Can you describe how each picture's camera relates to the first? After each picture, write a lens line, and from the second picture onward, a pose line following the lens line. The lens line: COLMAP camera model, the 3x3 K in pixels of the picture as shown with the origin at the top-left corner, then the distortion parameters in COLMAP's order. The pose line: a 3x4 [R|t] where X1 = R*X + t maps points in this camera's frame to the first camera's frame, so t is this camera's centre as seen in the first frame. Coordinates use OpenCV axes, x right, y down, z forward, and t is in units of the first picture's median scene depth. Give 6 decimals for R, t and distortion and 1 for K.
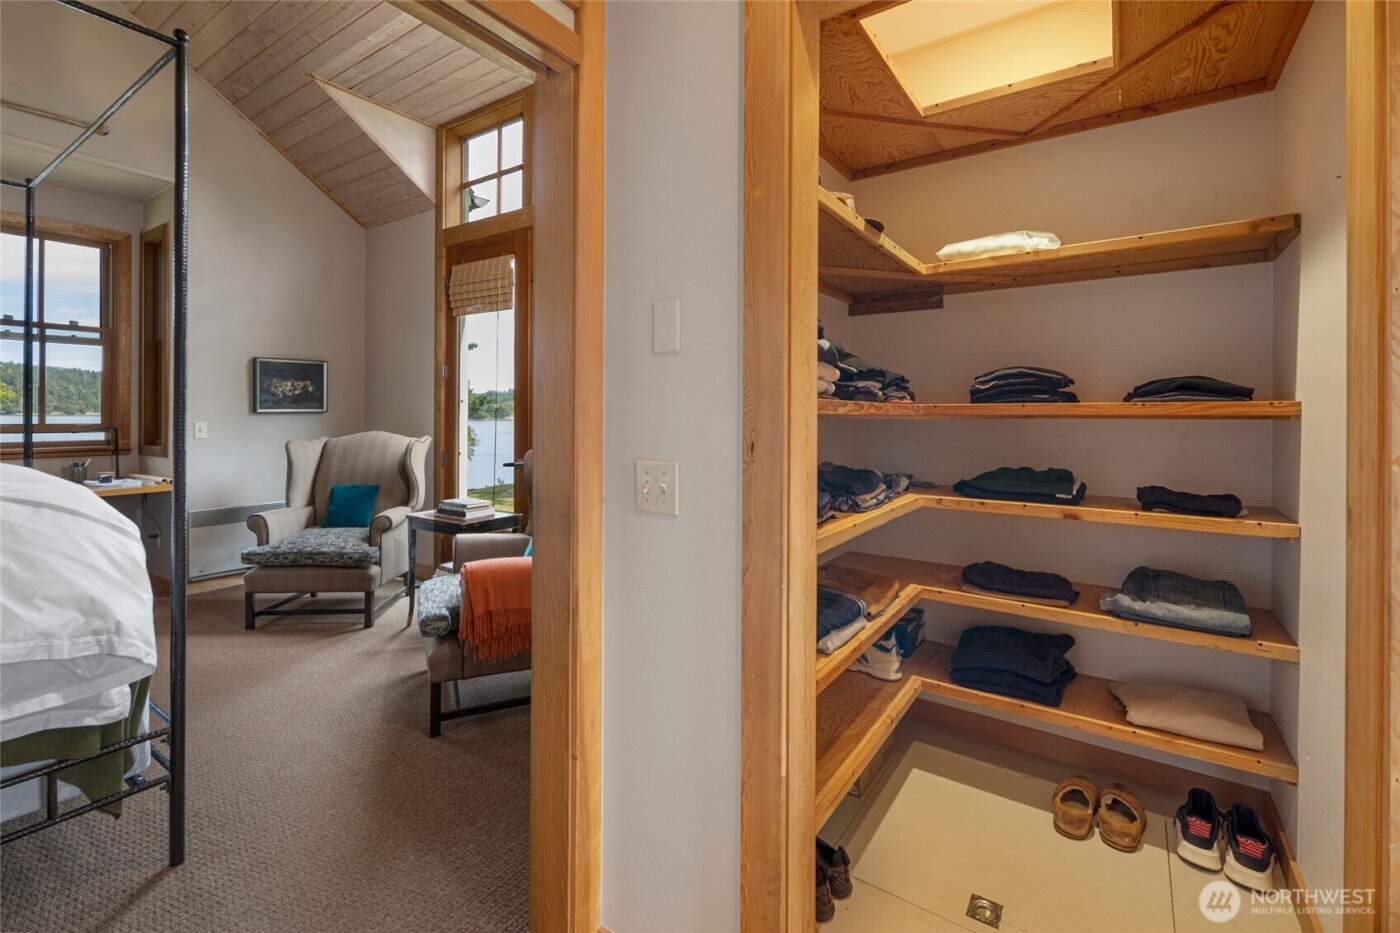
lens RADIAL K [[611.7, 0, 702.9], [0, 611.7, 416.3], [0, 0, 1]] dist [0.004097, -0.001664]
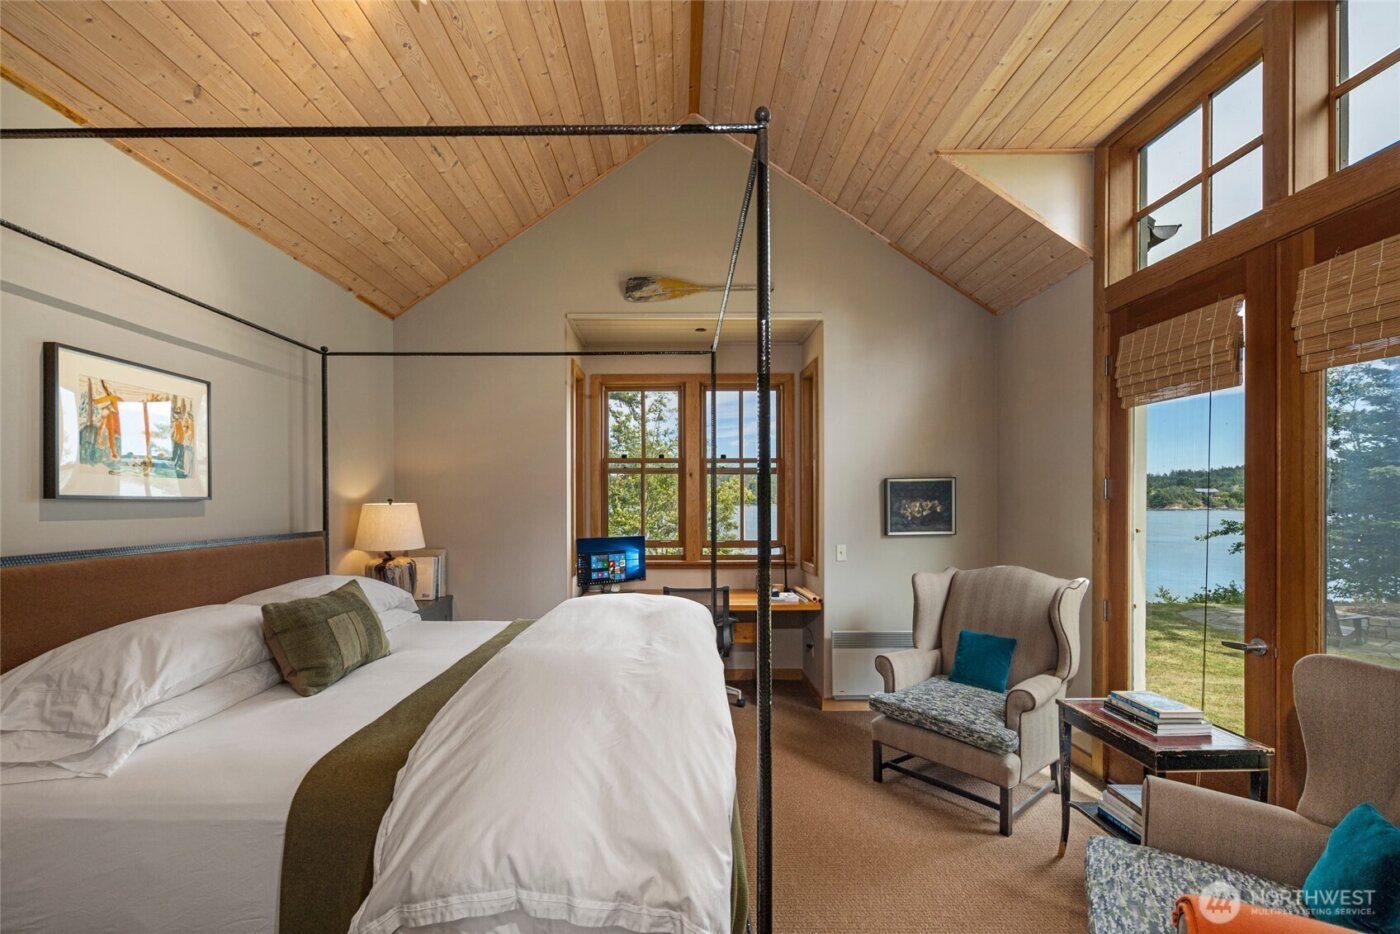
lens RADIAL K [[611.7, 0, 686.5], [0, 611.7, 504.4], [0, 0, 1]] dist [0.004097, -0.001664]
pose [[0.562512, -0.002489, -0.826786, -0.115321], [0.004056, 0.999992, -0.000250, -0.058543], [0.826779, -0.003213, 0.562517, 0.205618]]
